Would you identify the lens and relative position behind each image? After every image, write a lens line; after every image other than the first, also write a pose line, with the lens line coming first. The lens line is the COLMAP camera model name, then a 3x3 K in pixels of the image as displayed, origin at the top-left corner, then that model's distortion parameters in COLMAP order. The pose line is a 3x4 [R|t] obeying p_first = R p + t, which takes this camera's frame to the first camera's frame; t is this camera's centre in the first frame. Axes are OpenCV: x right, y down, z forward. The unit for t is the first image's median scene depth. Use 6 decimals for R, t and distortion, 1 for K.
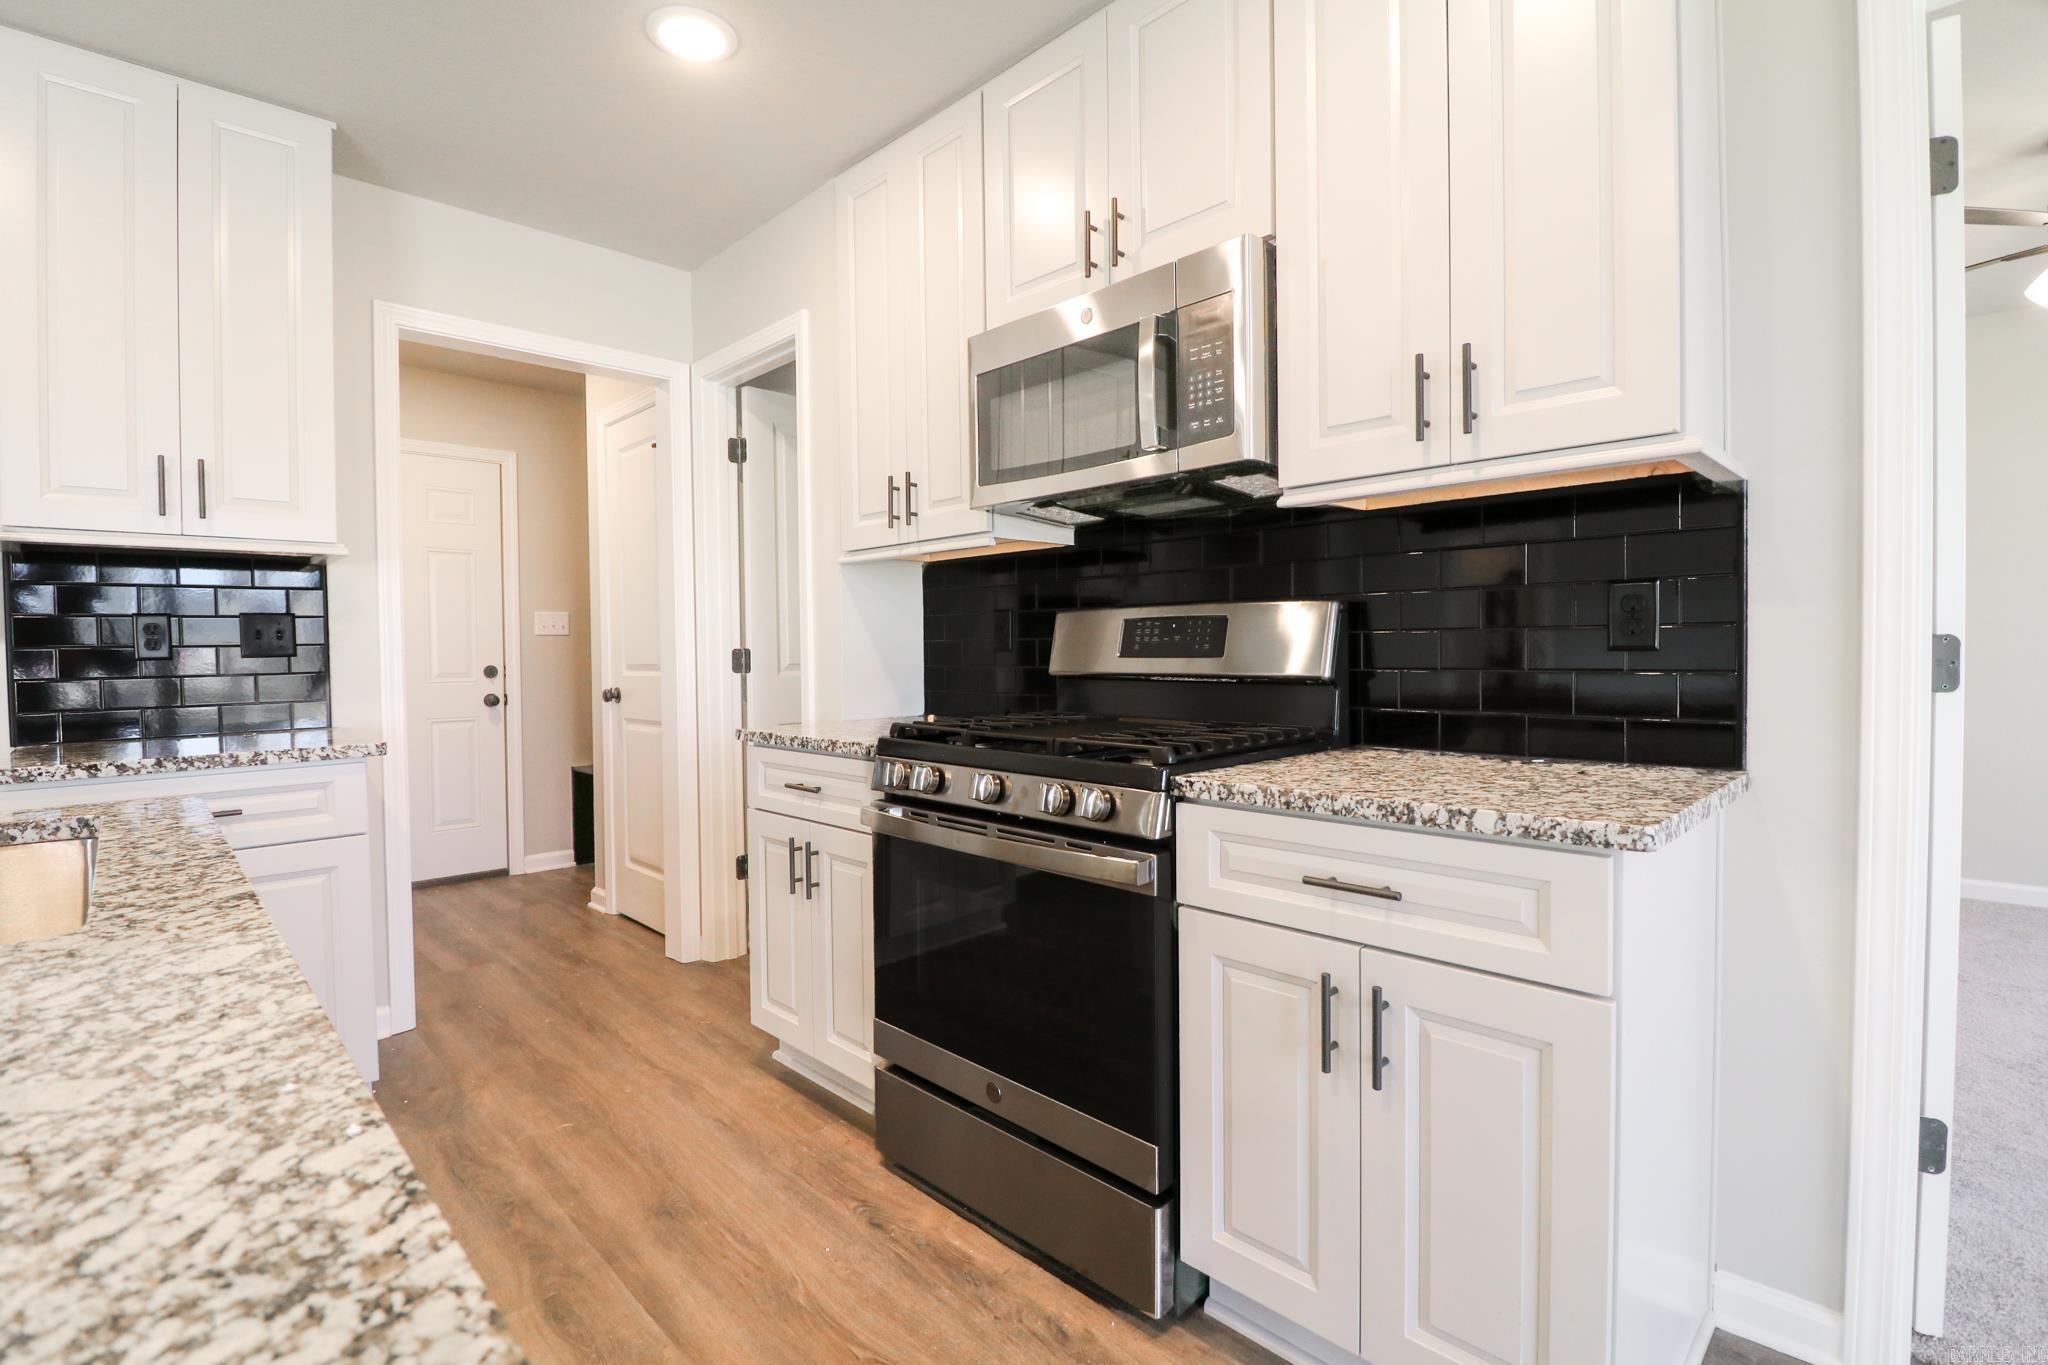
lens RADIAL K [[943.5, 0, 1011.7], [0, 943.5, 668.9], [0, 0, 1]] dist [-0.000249, -0.013446]
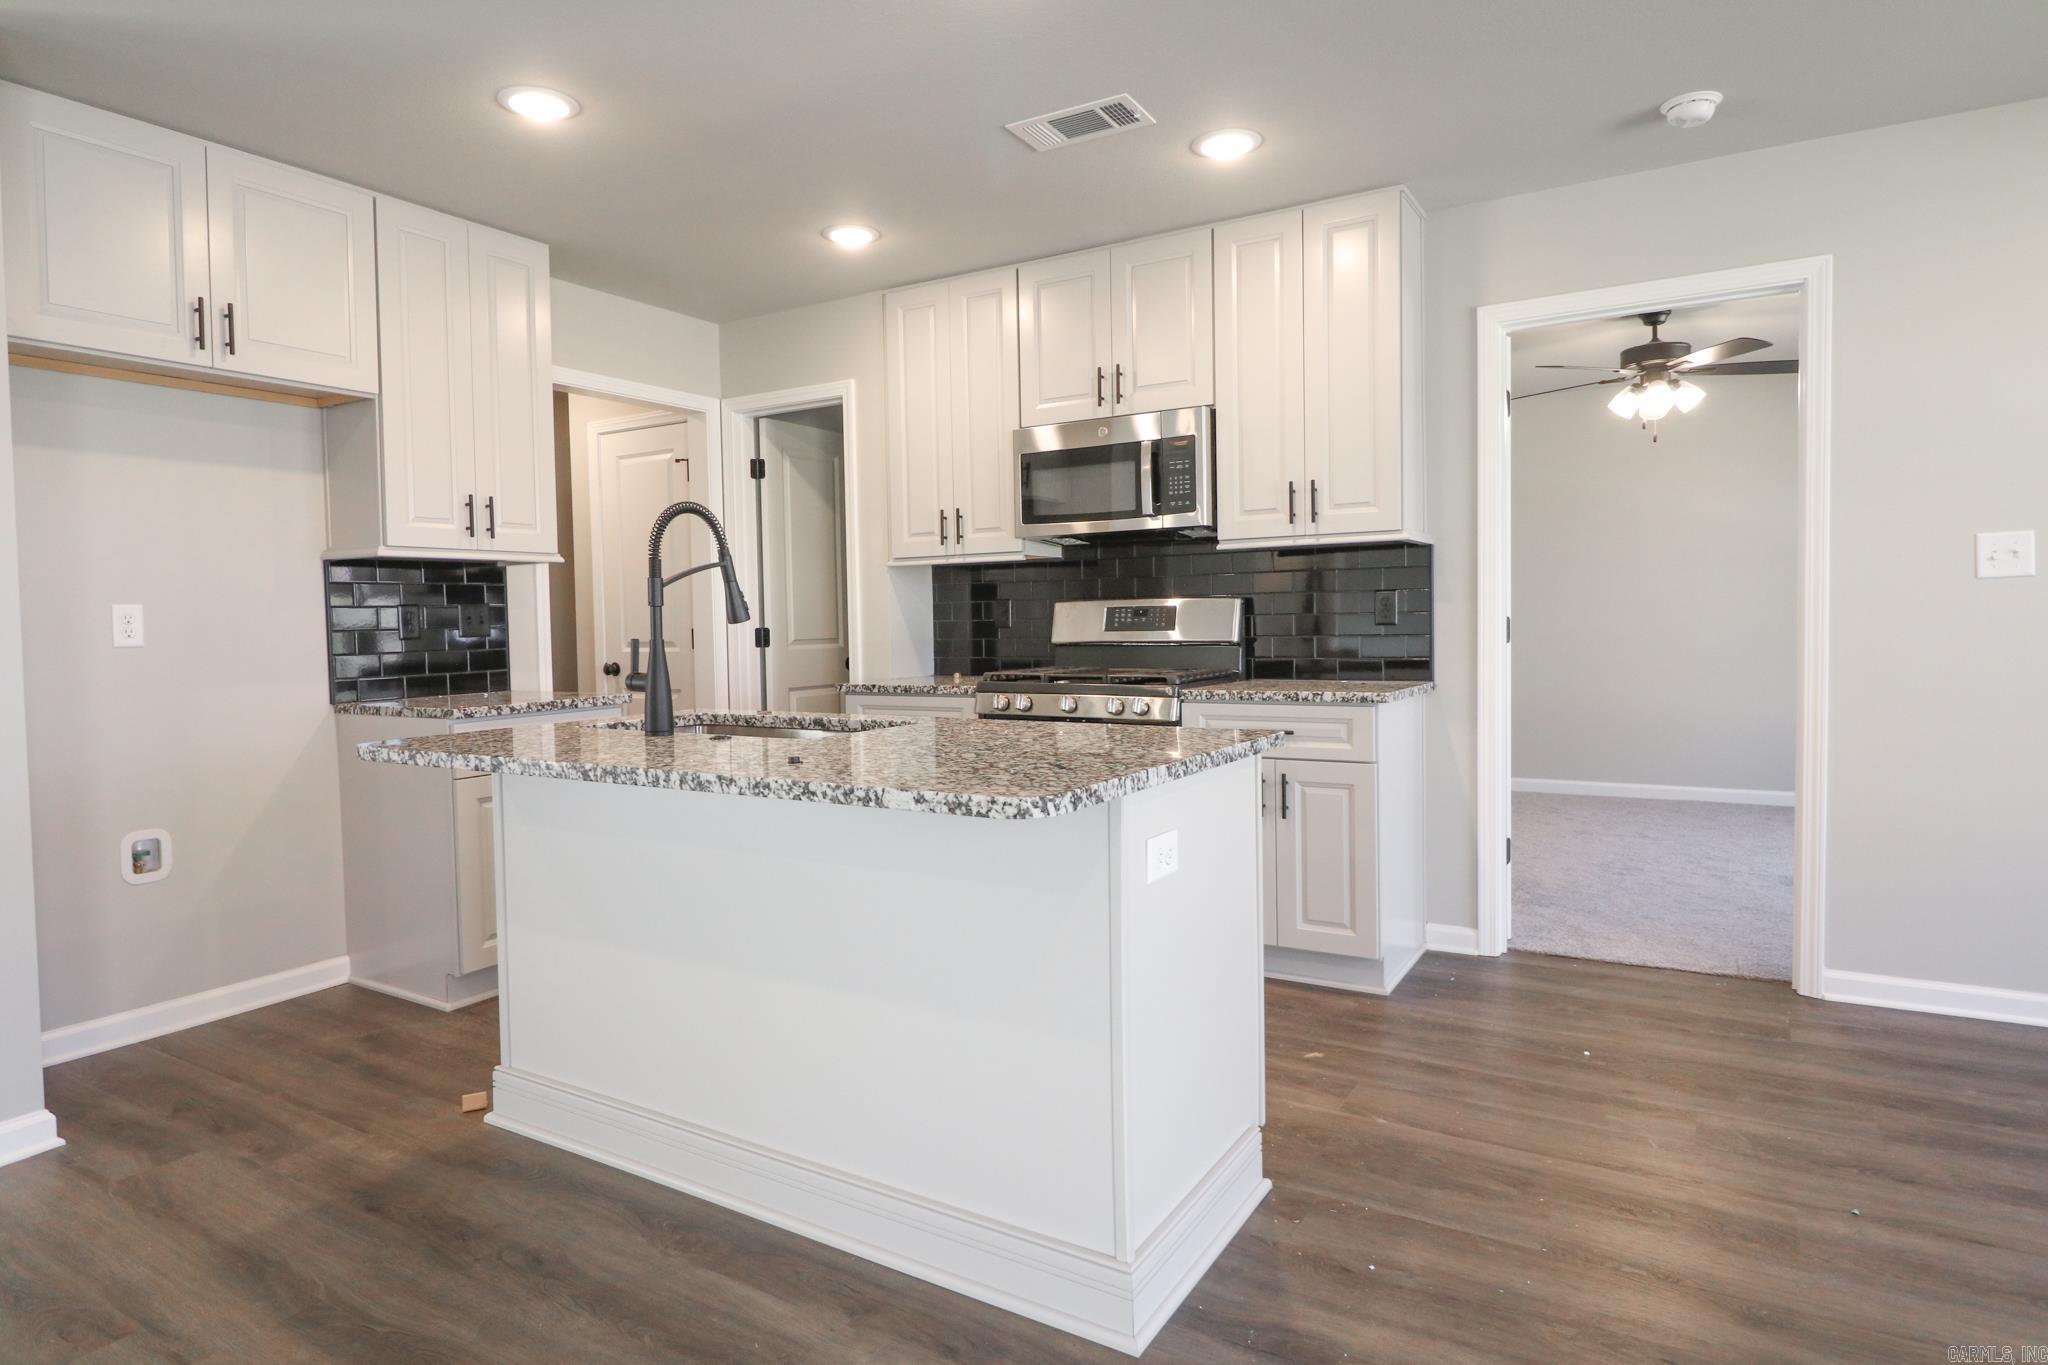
lens RADIAL K [[1154.6, 0, 1016.5], [0, 1154.6, 664.8], [0, 0, 1]] dist [0.004061, -0.011032]
pose [[0.968669, -0.015949, 0.247841, -0.618878], [0.012565, 0.999805, 0.015228, 0.015455], [-0.248035, -0.011637, 0.968681, -1.029913]]
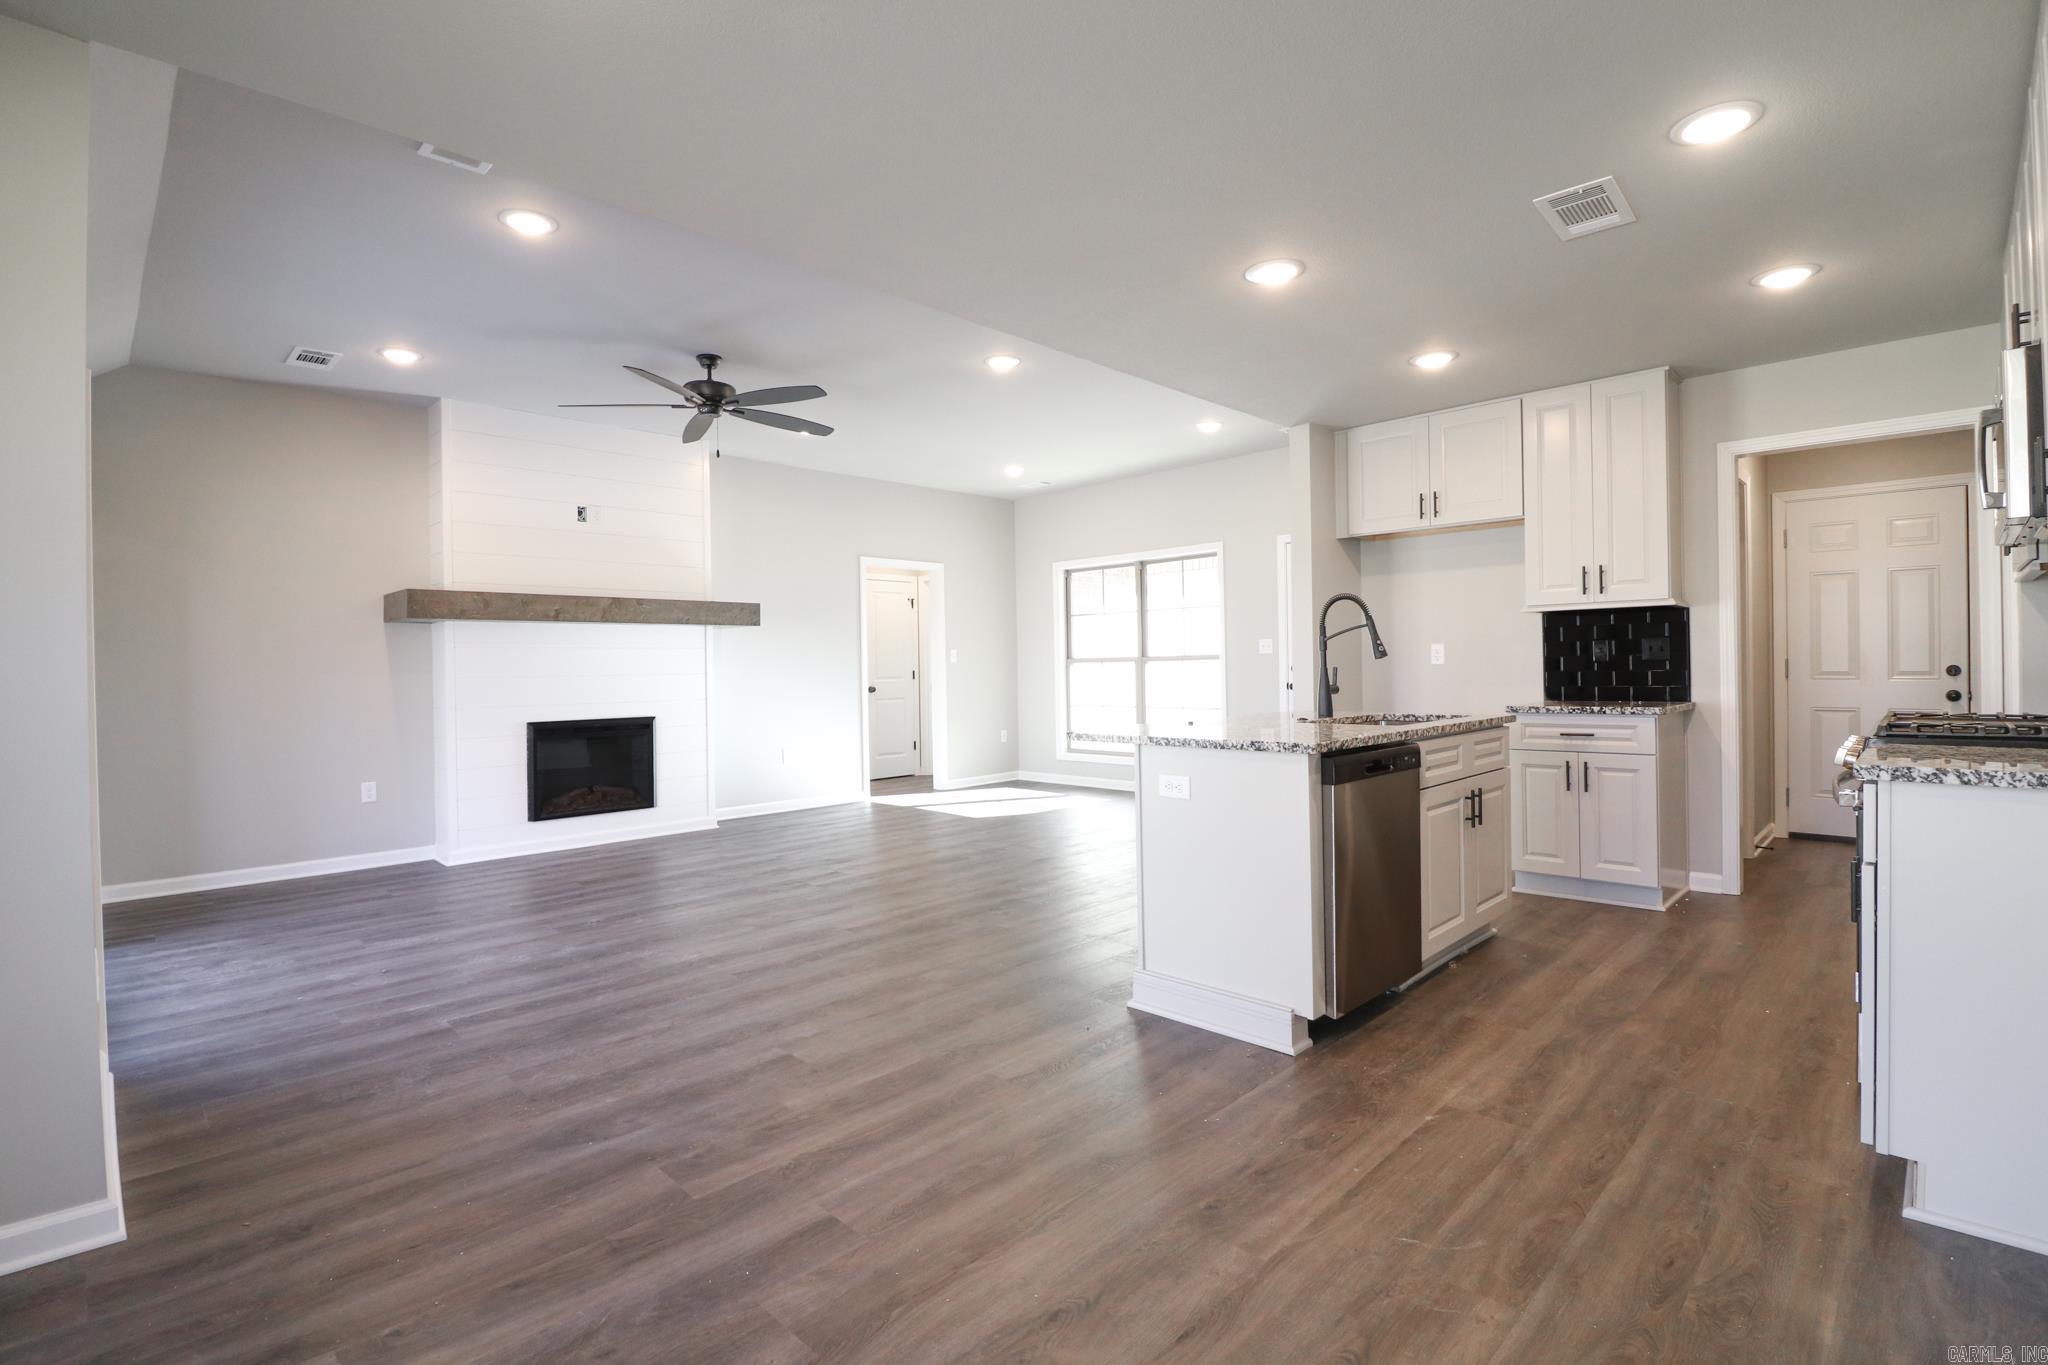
lens RADIAL K [[942.9, 0, 1006.9], [0, 942.9, 673.2], [0, 0, 1]] dist [0.000274, -0.014363]
pose [[0.009955, 0.016751, -0.999810, 1.375243], [-0.004926, 0.999848, 0.016703, -0.017672], [0.999938, 0.004759, 0.010036, -0.374038]]
